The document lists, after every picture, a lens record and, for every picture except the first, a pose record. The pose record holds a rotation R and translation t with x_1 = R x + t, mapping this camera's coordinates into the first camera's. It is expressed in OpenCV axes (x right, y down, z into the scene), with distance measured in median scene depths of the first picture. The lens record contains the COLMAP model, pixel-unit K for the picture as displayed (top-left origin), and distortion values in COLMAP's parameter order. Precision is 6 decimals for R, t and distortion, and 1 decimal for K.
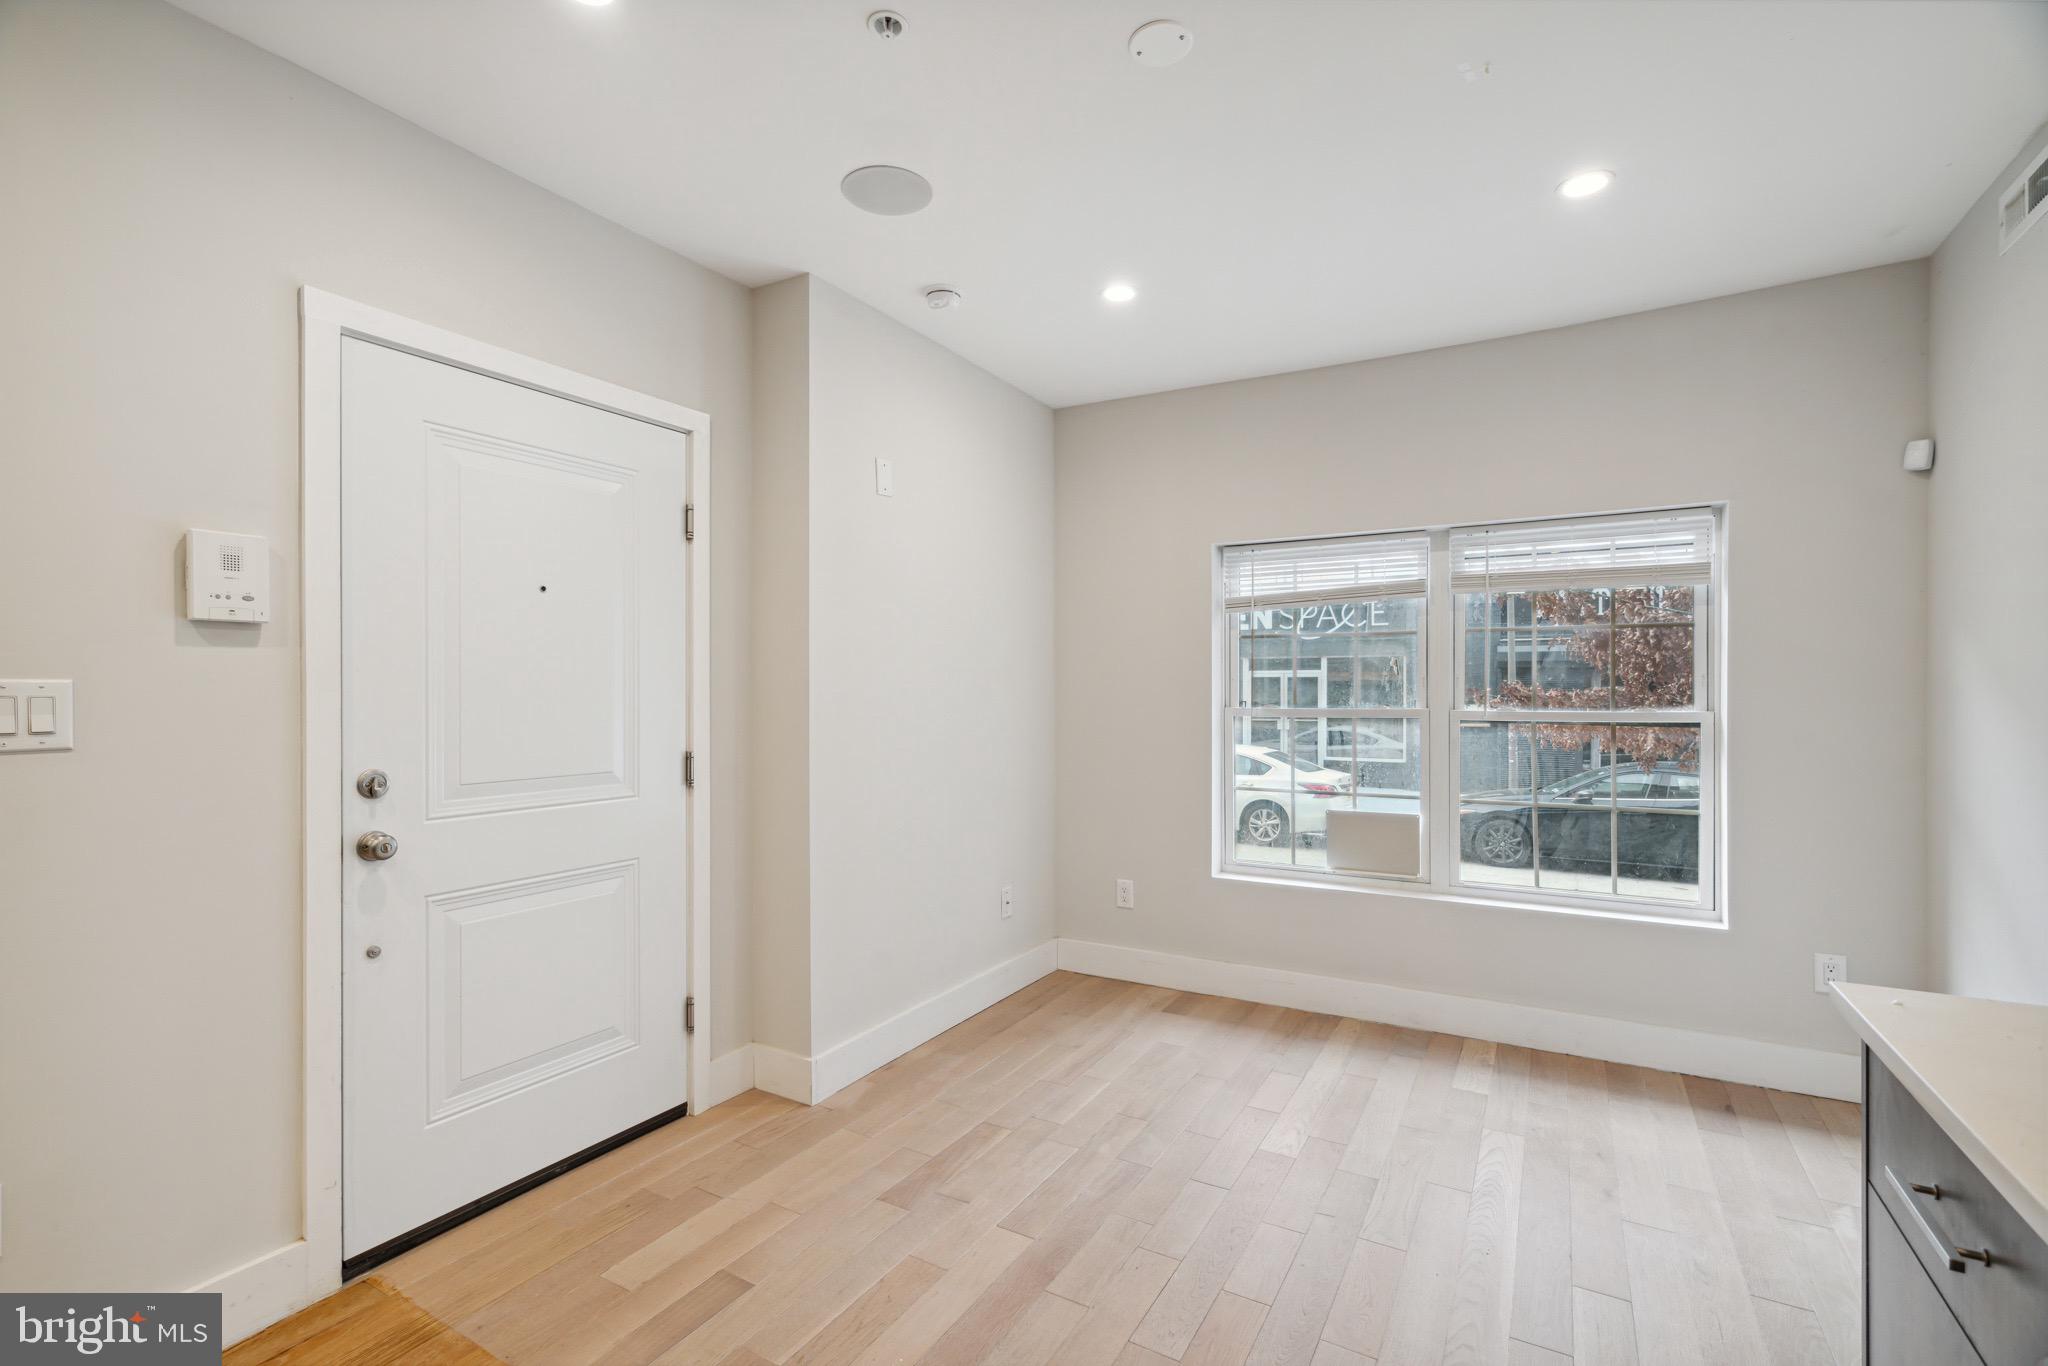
lens RADIAL K [[936.9, 0, 1017.8], [0, 936.9, 697.6], [0, 0, 1]] dist [-0.000665, 0.003153]
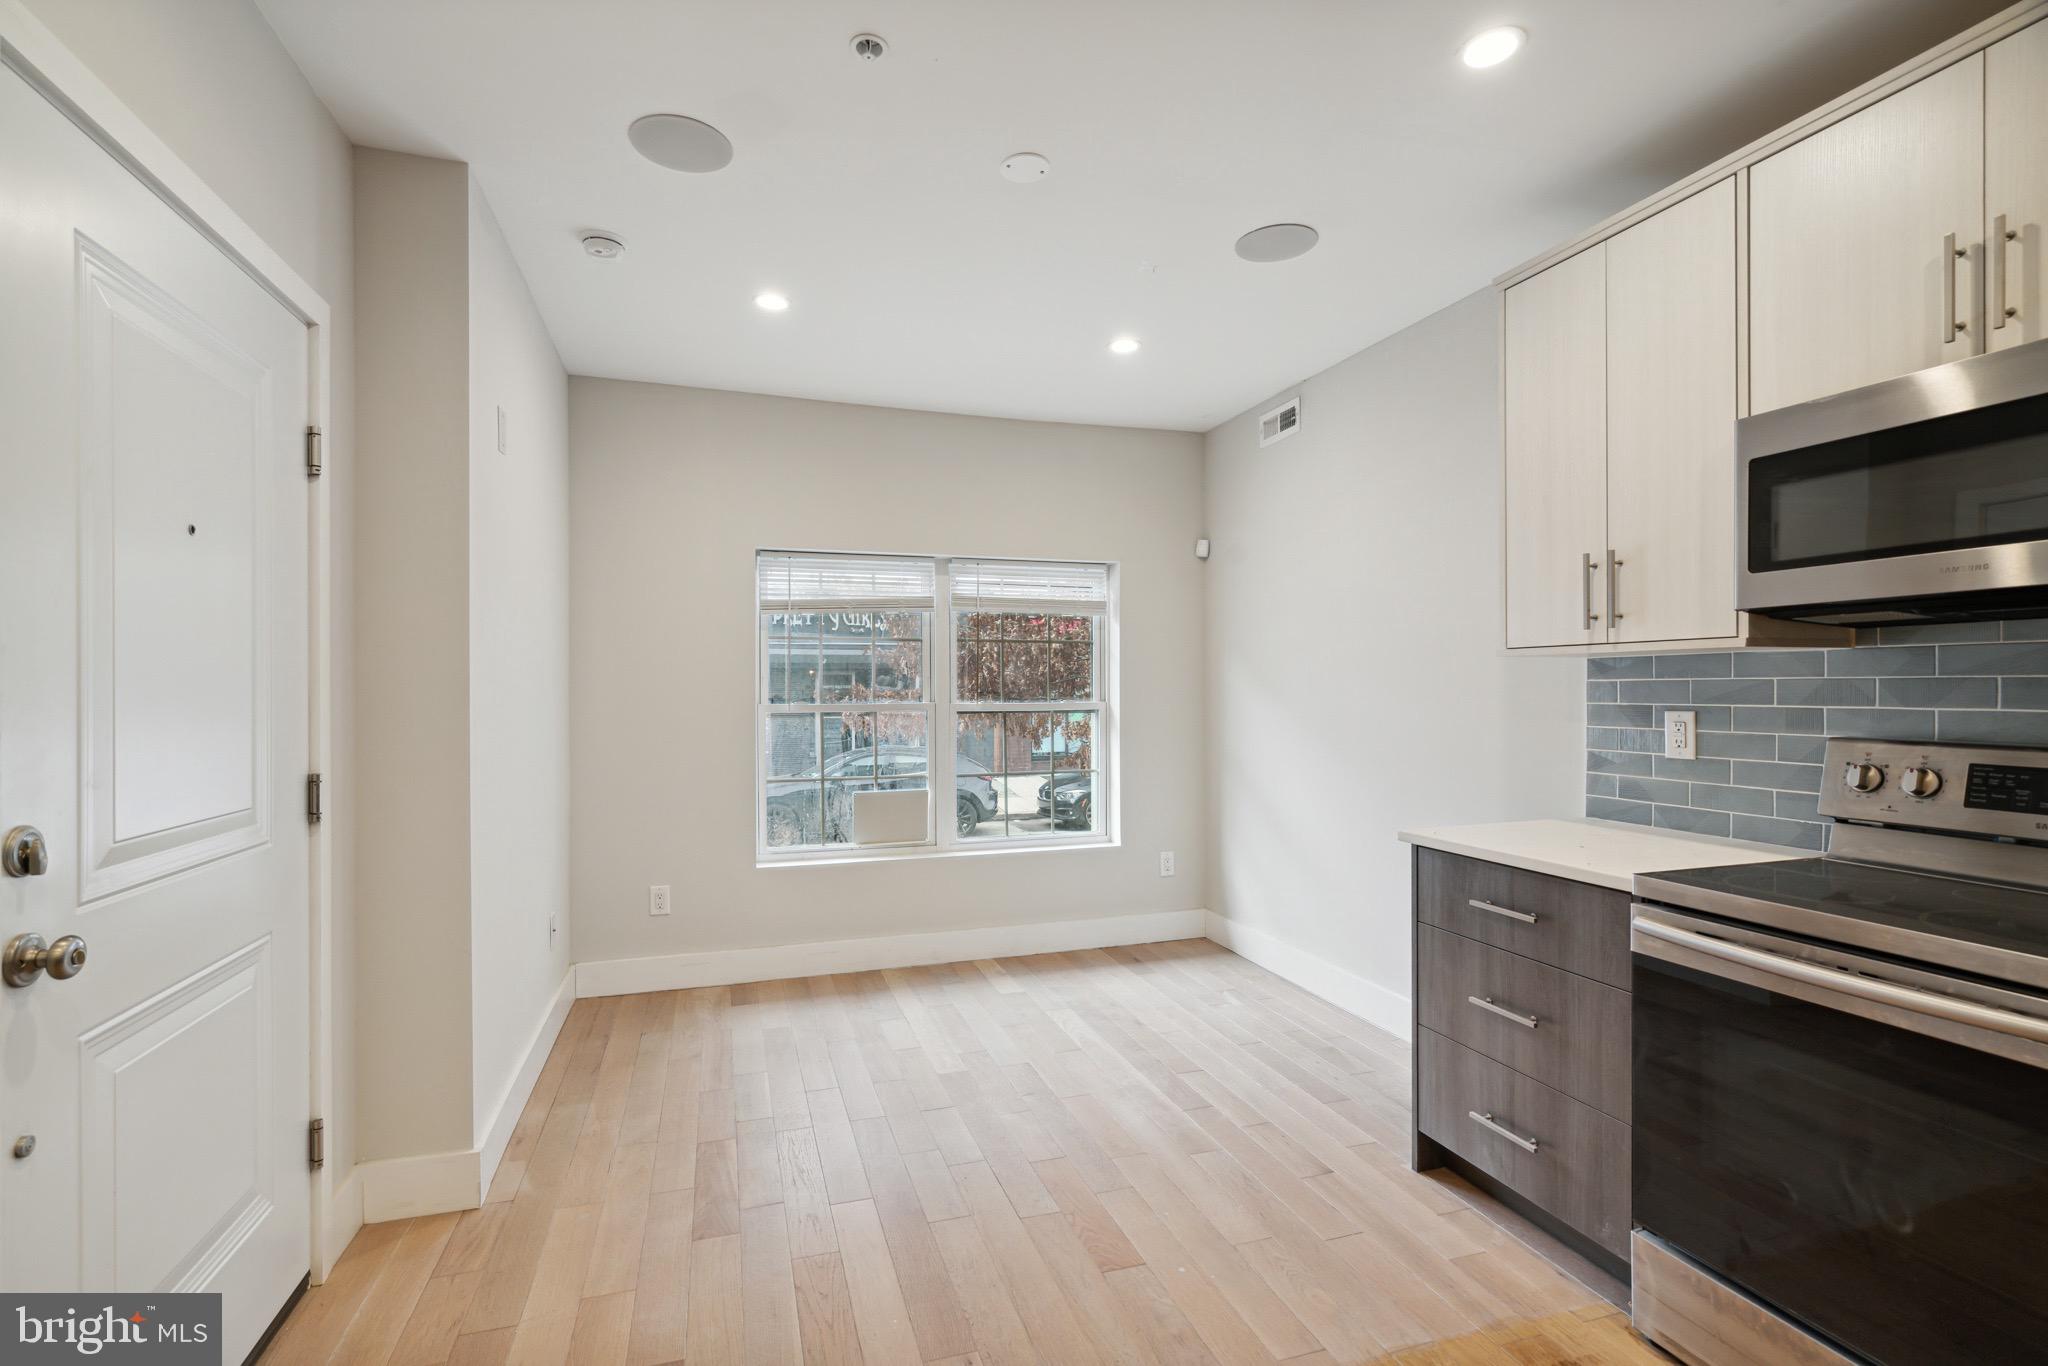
lens RADIAL K [[936.9, 0, 1037.9], [0, 936.9, 691.8], [0, 0, 1]] dist [-0.000665, 0.003153]
pose [[0.657570, -0.003960, 0.753383, -0.469768], [0.007737, 0.999969, -0.001497, 0.000881], [-0.753354, 0.006814, 0.657580, 0.104297]]
